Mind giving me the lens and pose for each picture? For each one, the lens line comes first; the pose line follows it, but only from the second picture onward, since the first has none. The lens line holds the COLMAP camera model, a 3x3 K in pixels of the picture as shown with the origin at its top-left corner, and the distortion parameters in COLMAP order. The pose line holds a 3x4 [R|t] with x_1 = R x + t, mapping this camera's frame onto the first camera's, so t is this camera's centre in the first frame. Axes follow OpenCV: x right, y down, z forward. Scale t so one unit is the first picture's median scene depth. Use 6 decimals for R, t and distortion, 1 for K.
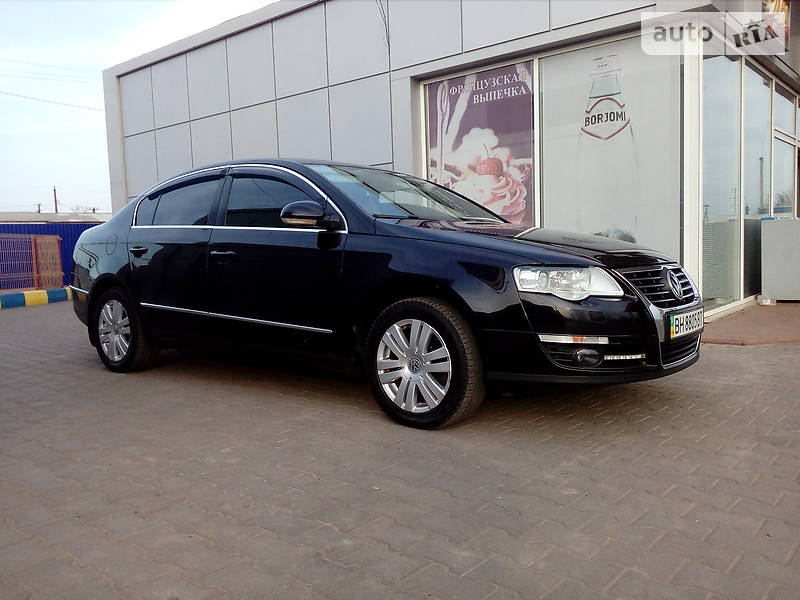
lens RADIAL K [[665.1, 0, 400.0], [0, 665.1, 300.0], [0, 0, 1]] dist [0.028825, -0.005831]
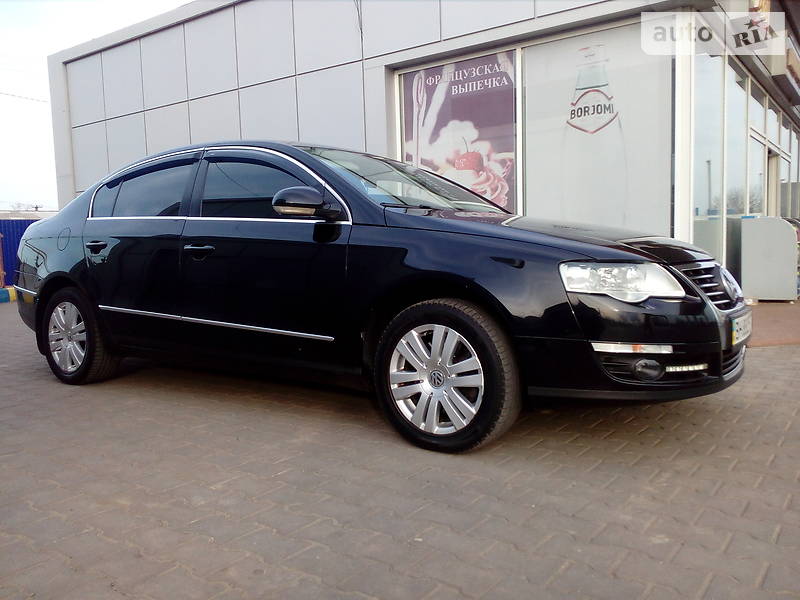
lens RADIAL K [[665.1, 0, 400.0], [0, 665.1, 300.0], [0, 0, 1]] dist [0.028825, -0.005831]
pose [[0.997739, -0.002437, 0.067156, -0.065996], [0.002448, 0.999997, -0.000090, -0.002071], [-0.067156, 0.000255, 0.997742, 0.122782]]
